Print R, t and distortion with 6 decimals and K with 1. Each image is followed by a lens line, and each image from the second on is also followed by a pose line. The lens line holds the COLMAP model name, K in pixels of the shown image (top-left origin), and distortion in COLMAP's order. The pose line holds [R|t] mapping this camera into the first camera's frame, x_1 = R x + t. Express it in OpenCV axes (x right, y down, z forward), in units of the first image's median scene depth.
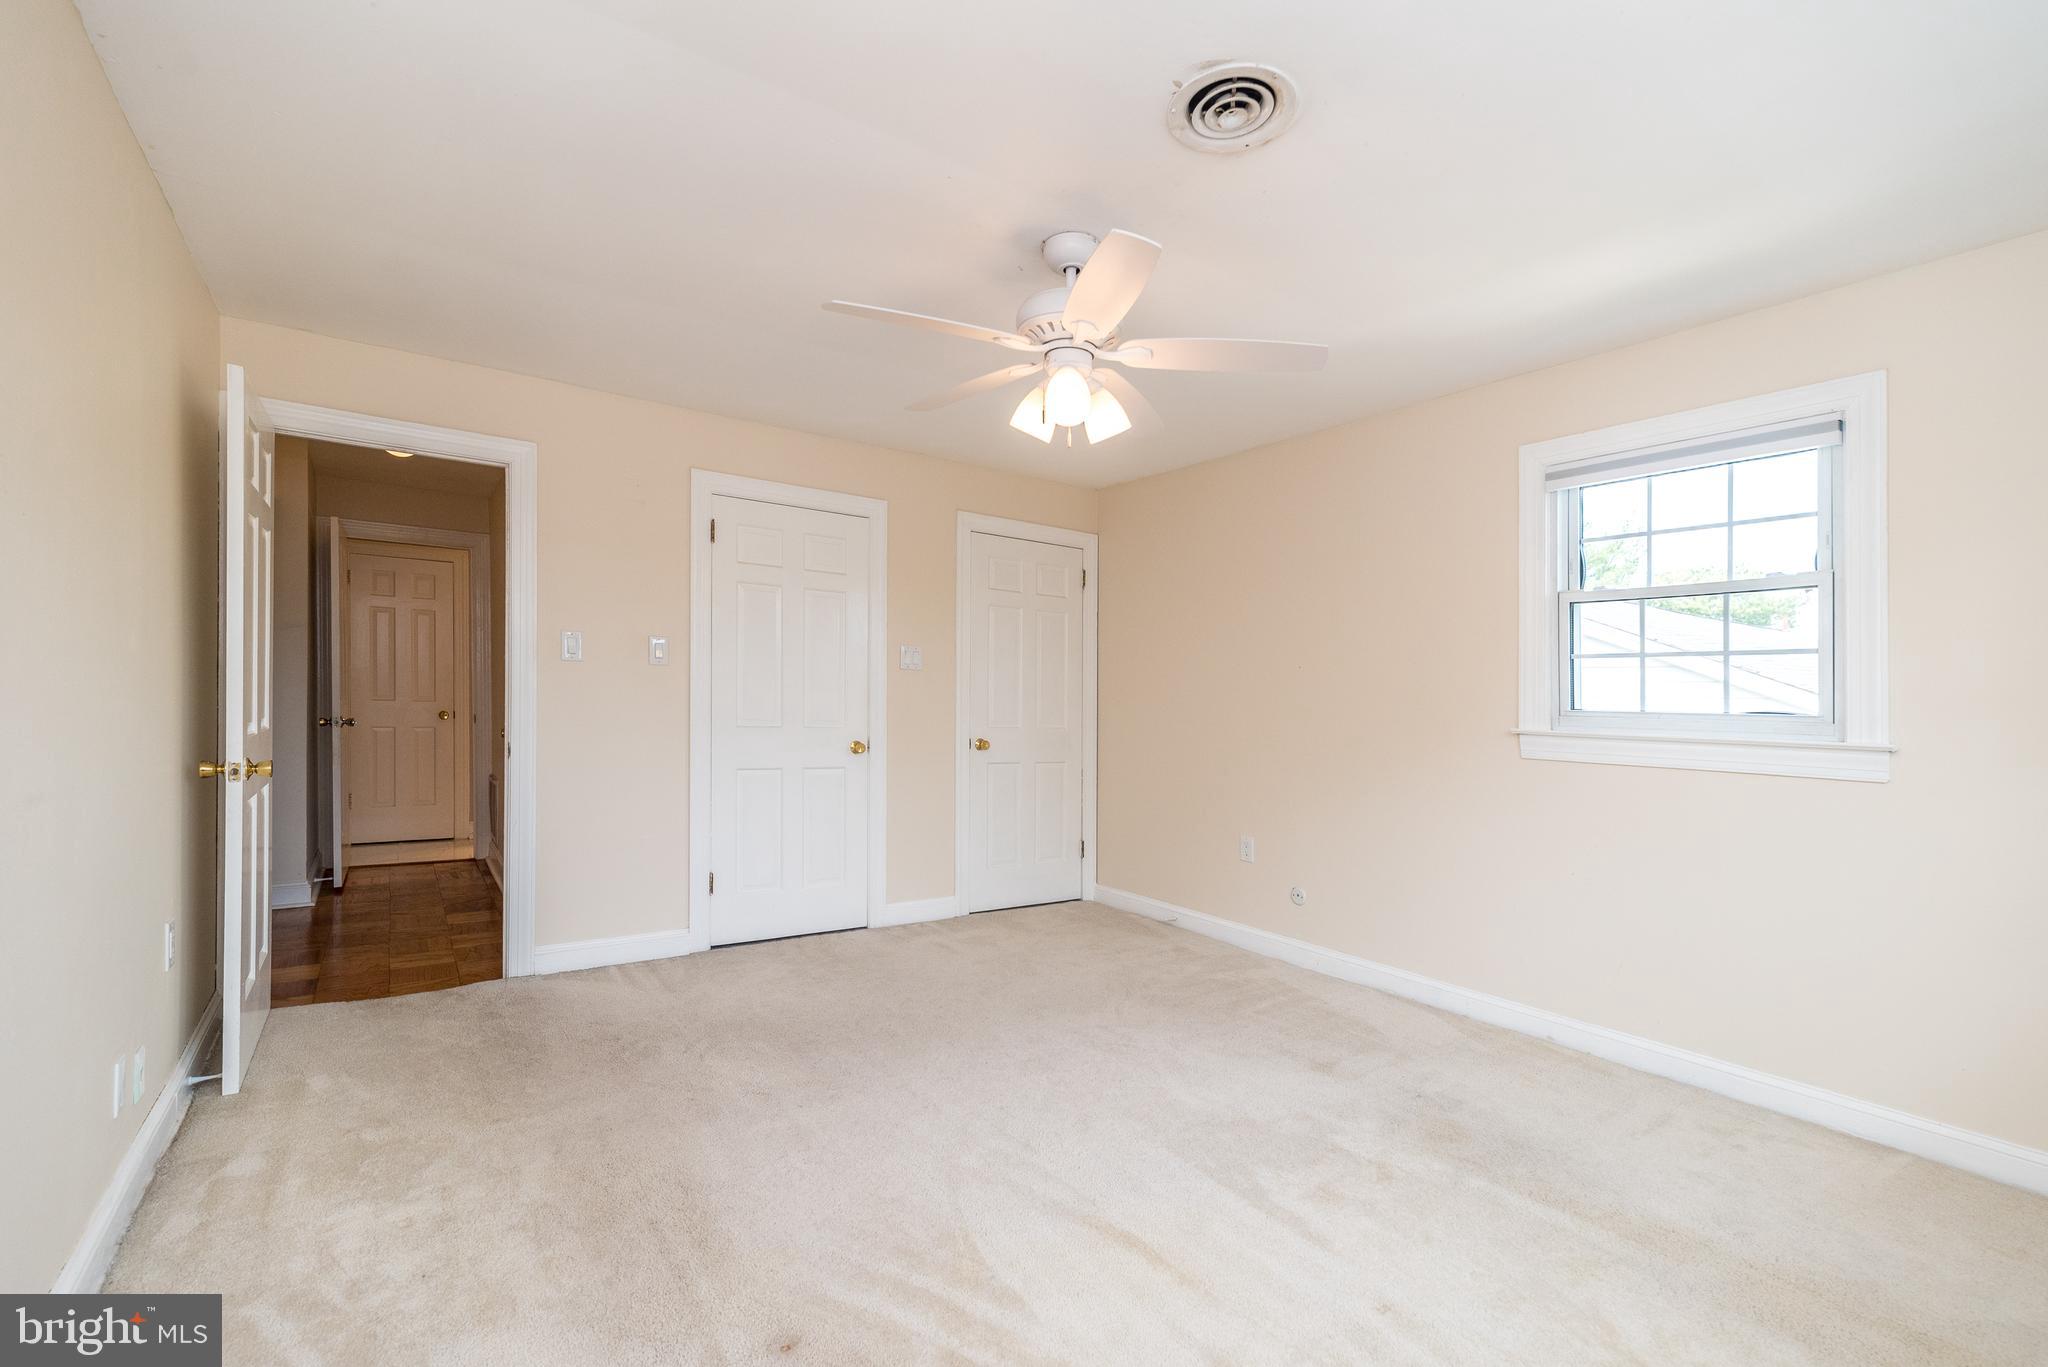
lens RADIAL K [[898.9, 0, 1026.4], [0, 898.9, 674.2], [0, 0, 1]] dist [0.001345, 0.000392]
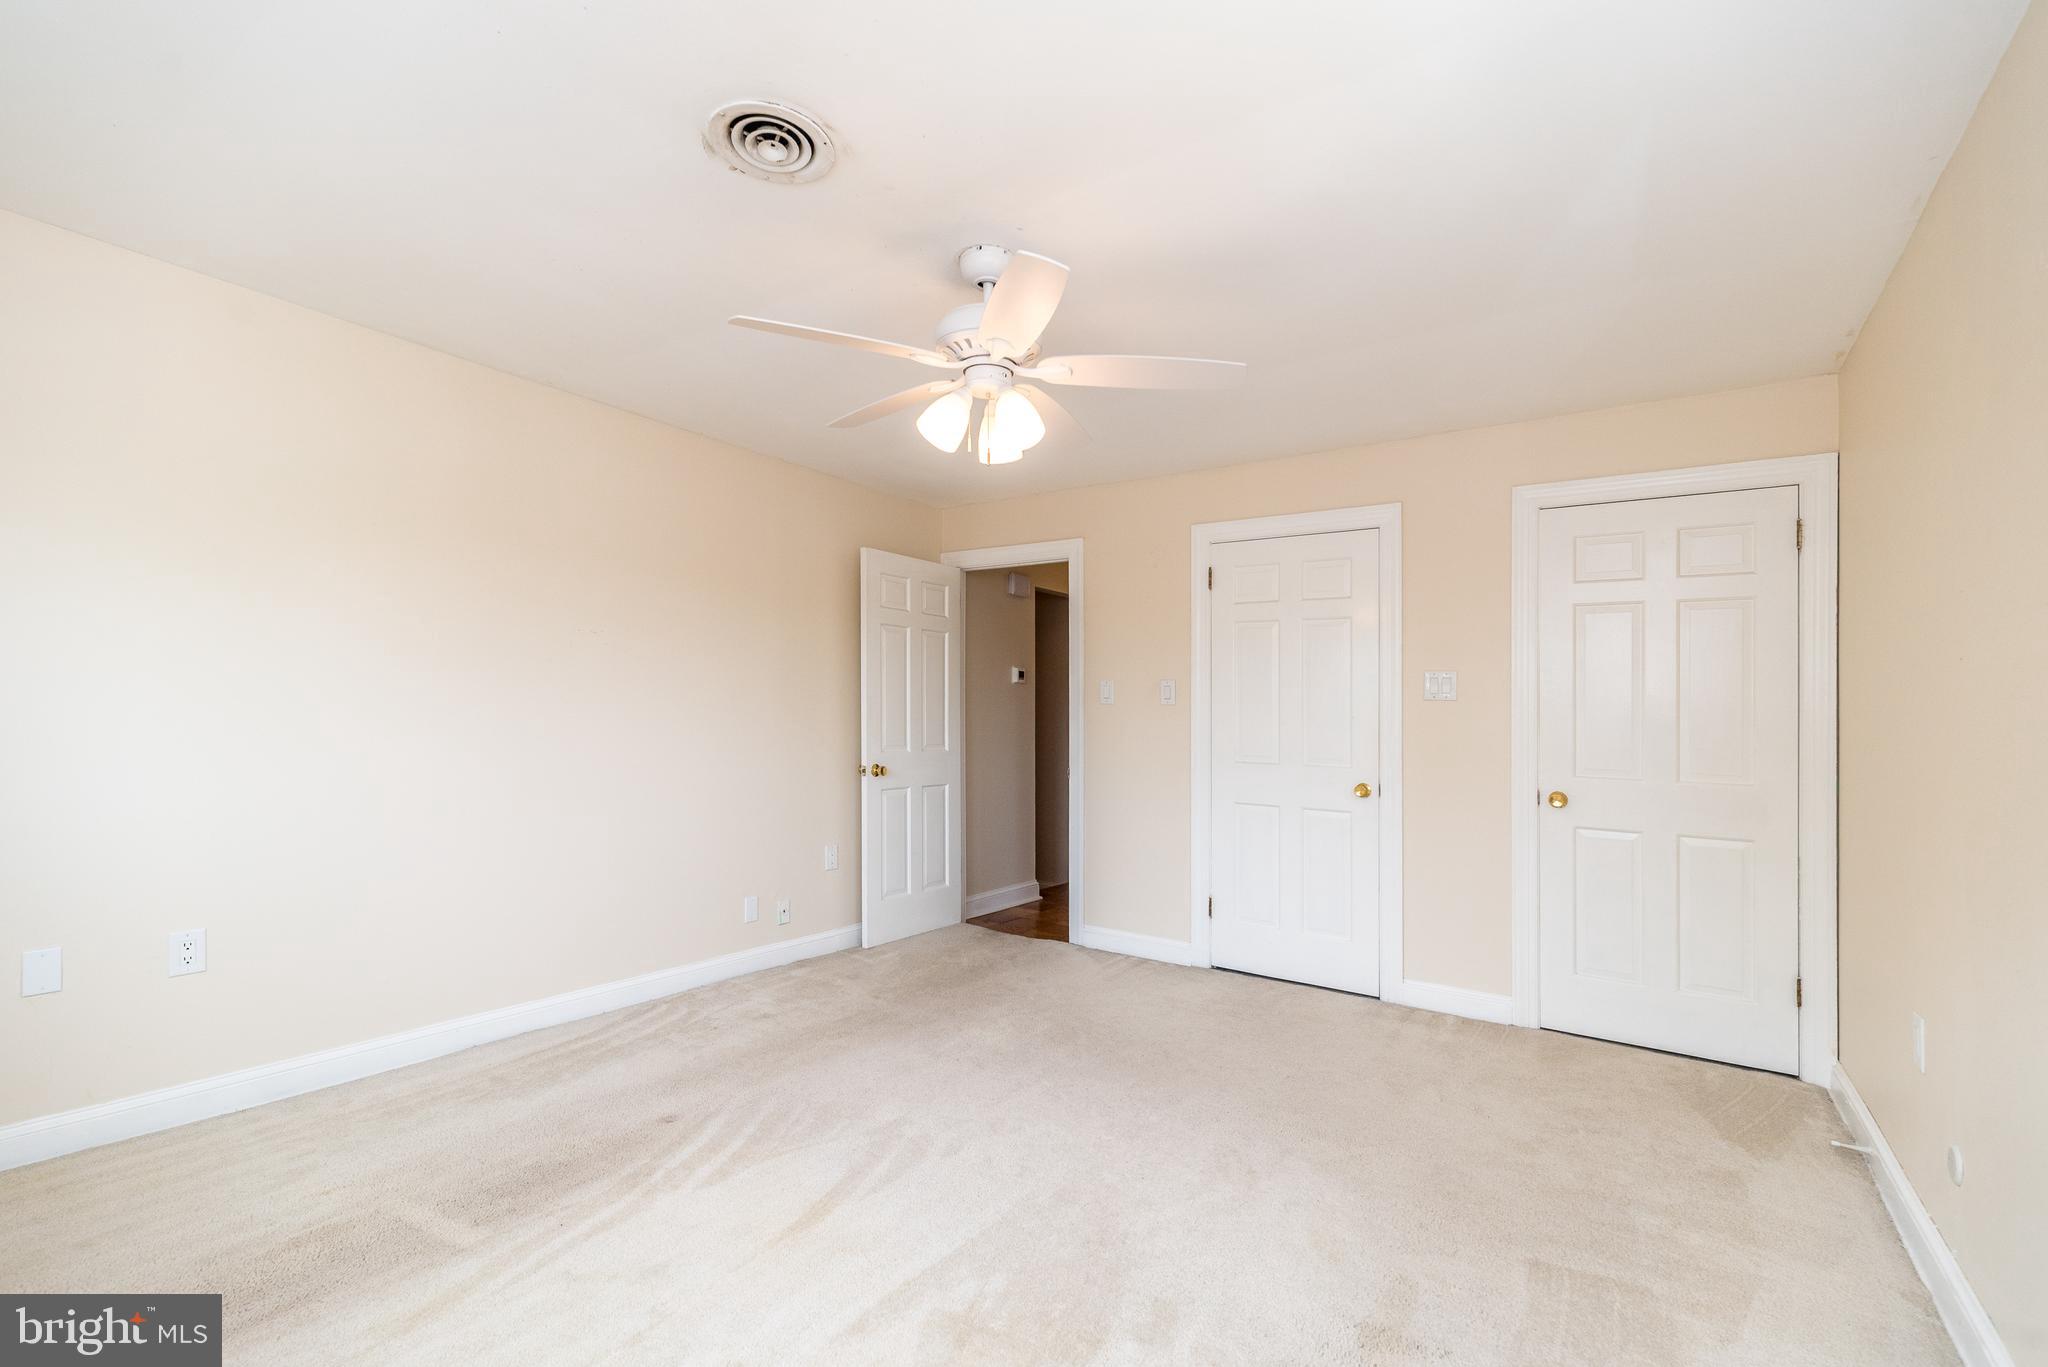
lens RADIAL K [[898.7, 0, 1025.3], [0, 898.7, 744.4], [0, 0, 1]] dist [0.001661, 0.000138]
pose [[0.348842, -0.002186, -0.937179, 0.589675], [0.007494, 0.999972, 0.000457, 0.037327], [0.937152, -0.007183, 0.348848, 0.428916]]
